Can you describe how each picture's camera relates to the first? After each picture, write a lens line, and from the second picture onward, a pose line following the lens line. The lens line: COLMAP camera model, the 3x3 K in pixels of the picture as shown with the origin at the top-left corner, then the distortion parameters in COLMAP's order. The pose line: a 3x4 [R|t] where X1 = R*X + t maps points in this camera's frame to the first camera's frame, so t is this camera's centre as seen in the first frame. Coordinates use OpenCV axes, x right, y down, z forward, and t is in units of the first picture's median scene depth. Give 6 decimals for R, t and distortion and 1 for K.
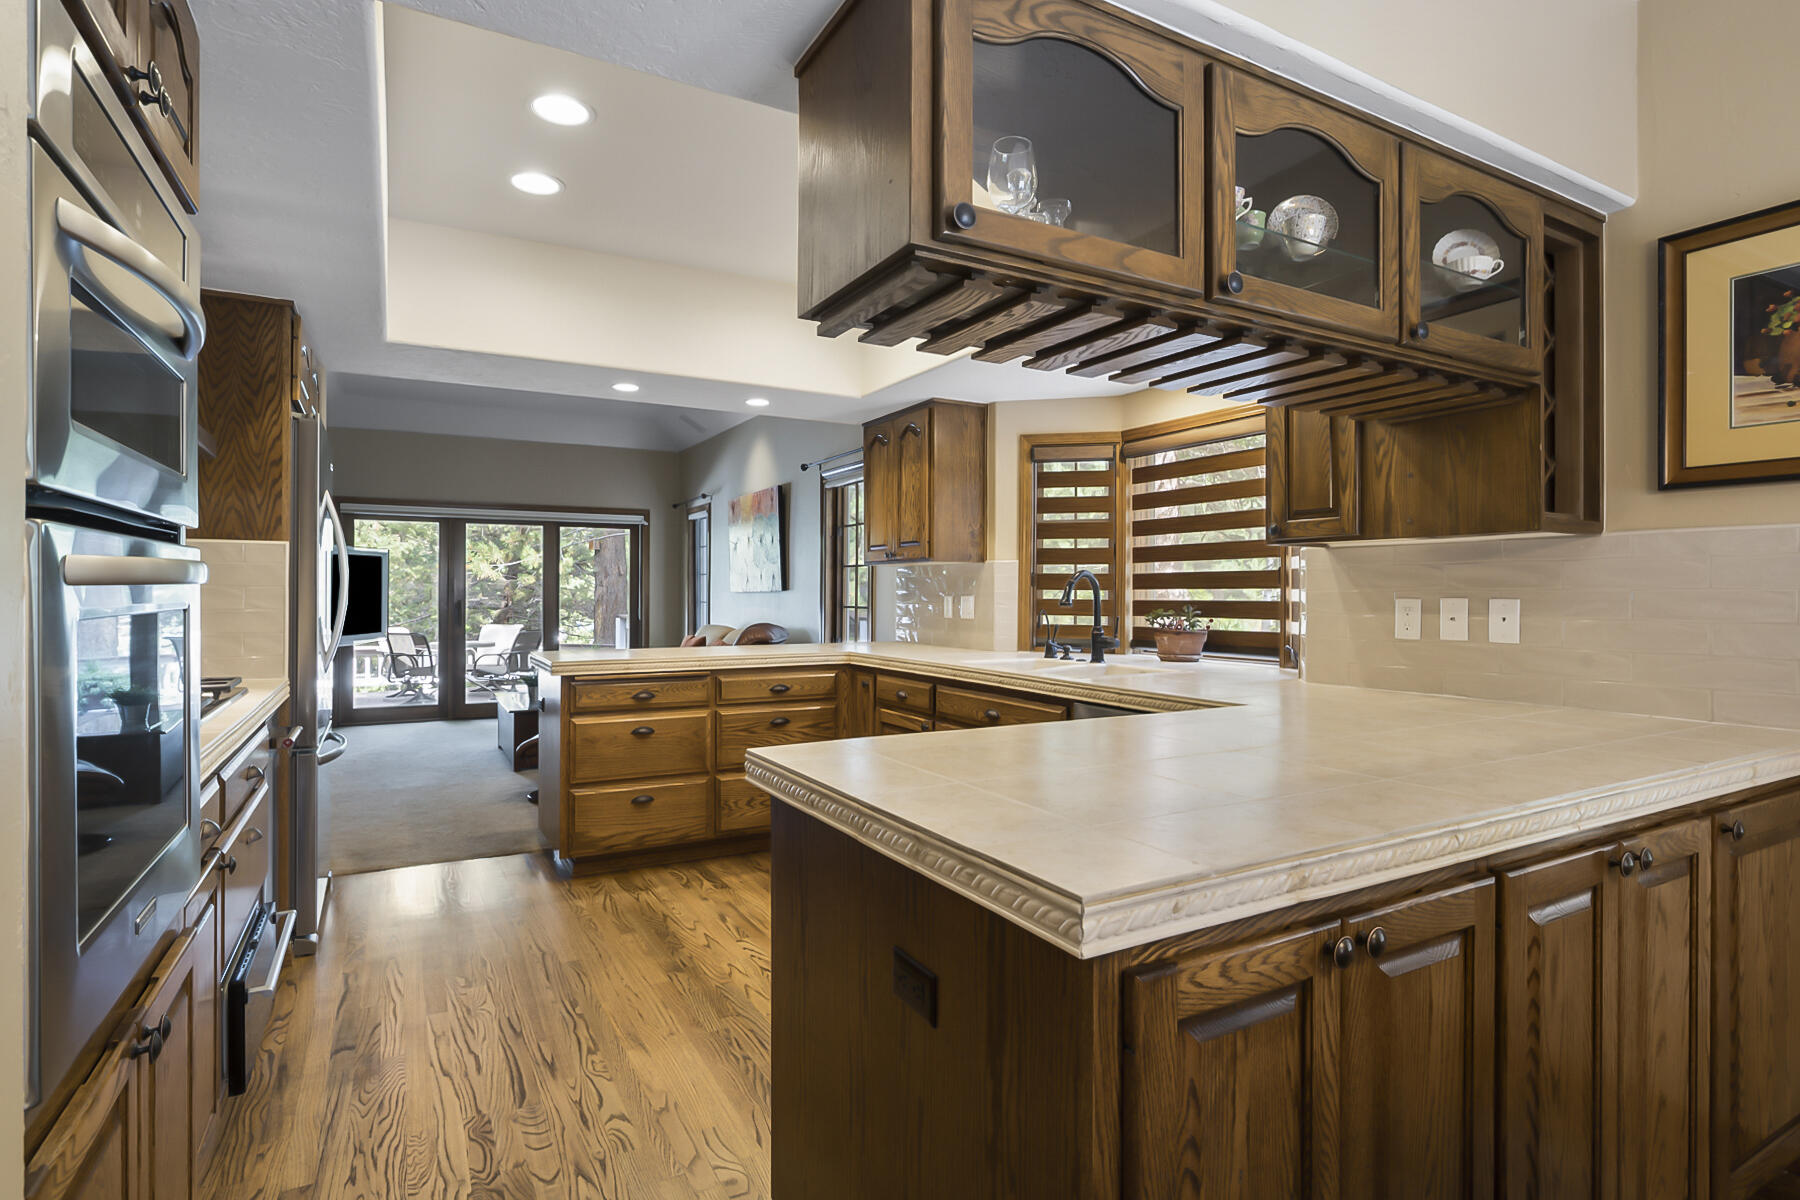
lens RADIAL K [[910.4, 0, 904.1], [0, 910.4, 596.1], [0, 0, 1]] dist [-0.014927, 0.003477]
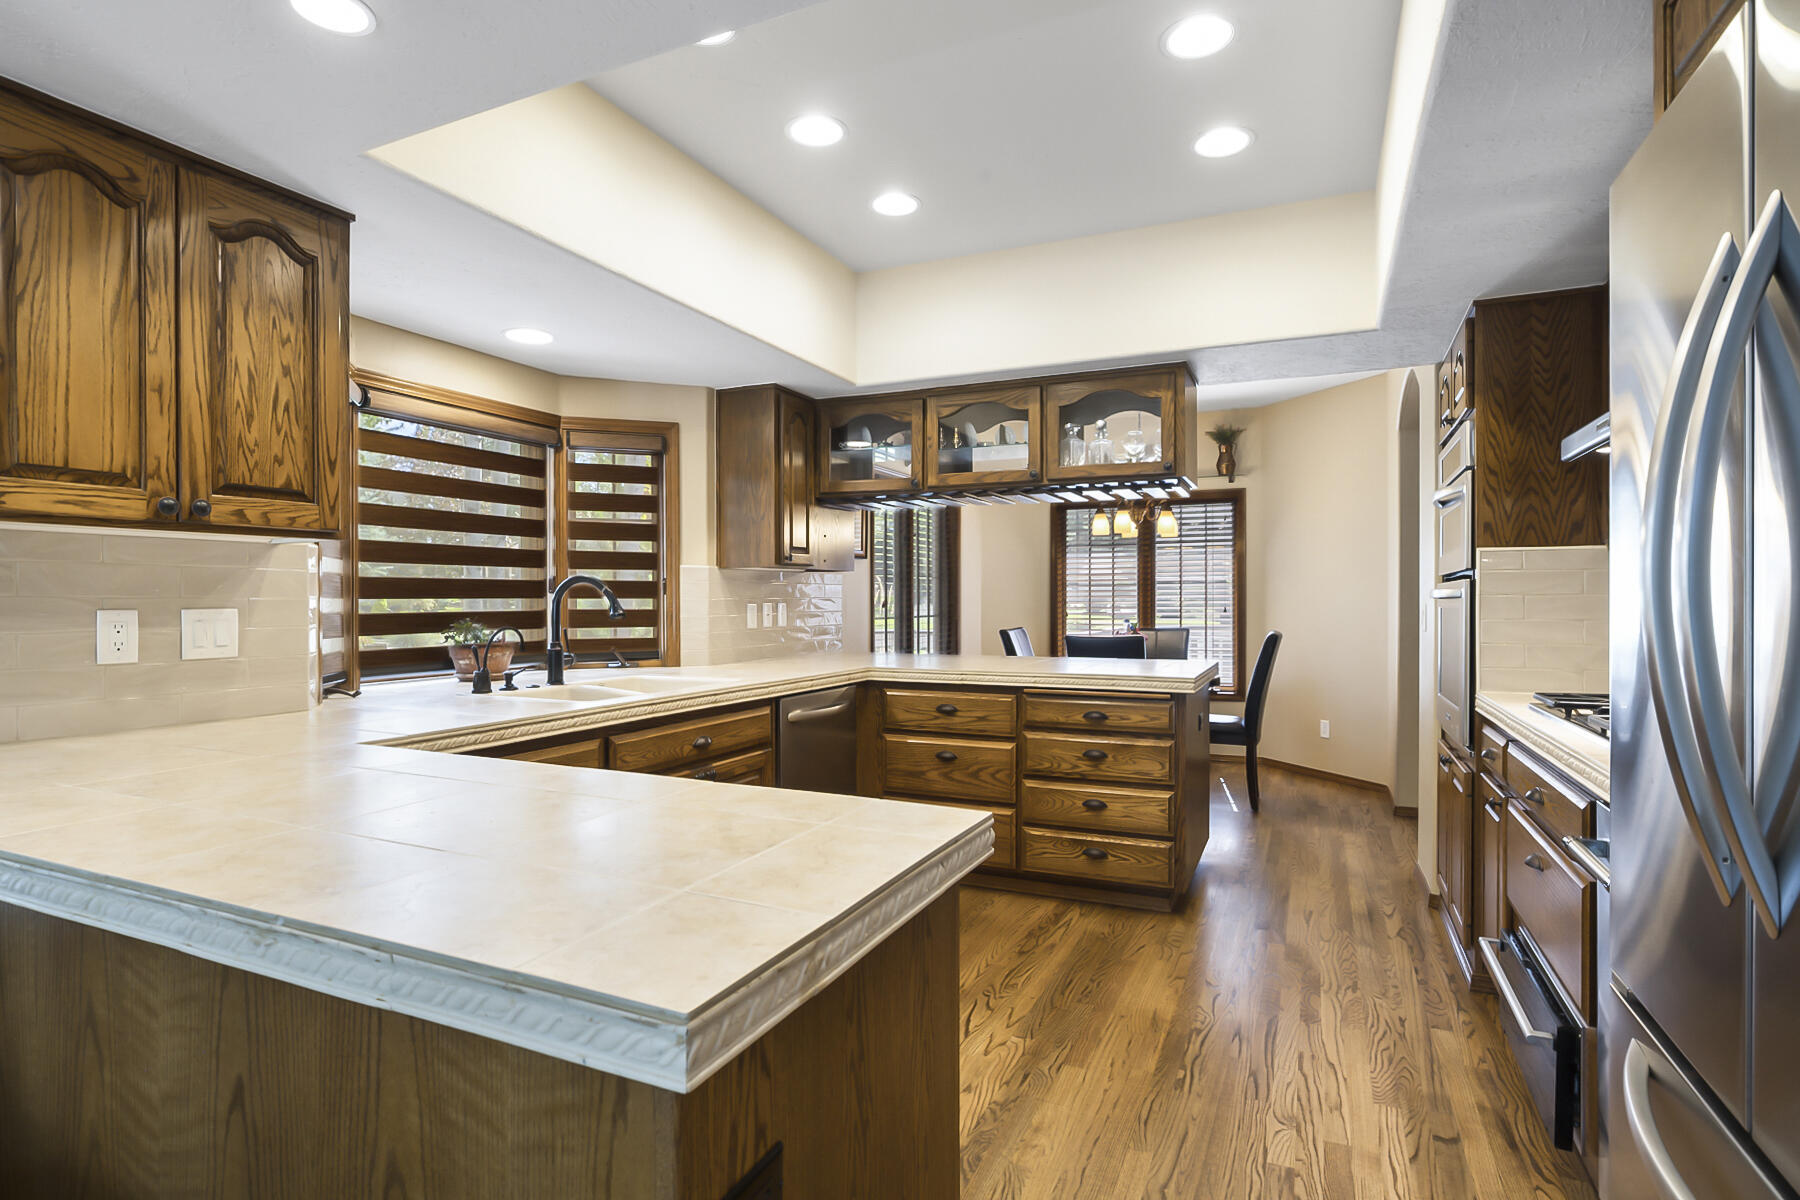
lens RADIAL K [[910.4, 0, 891.8], [0, 910.4, 593.3], [0, 0, 1]] dist [-0.014927, 0.003477]
pose [[-0.585084, 0.001295, 0.810972, -0.985481], [0.001114, 0.999999, -0.000793, -0.014639], [-0.810972, 0.000440, -0.585085, 1.885682]]
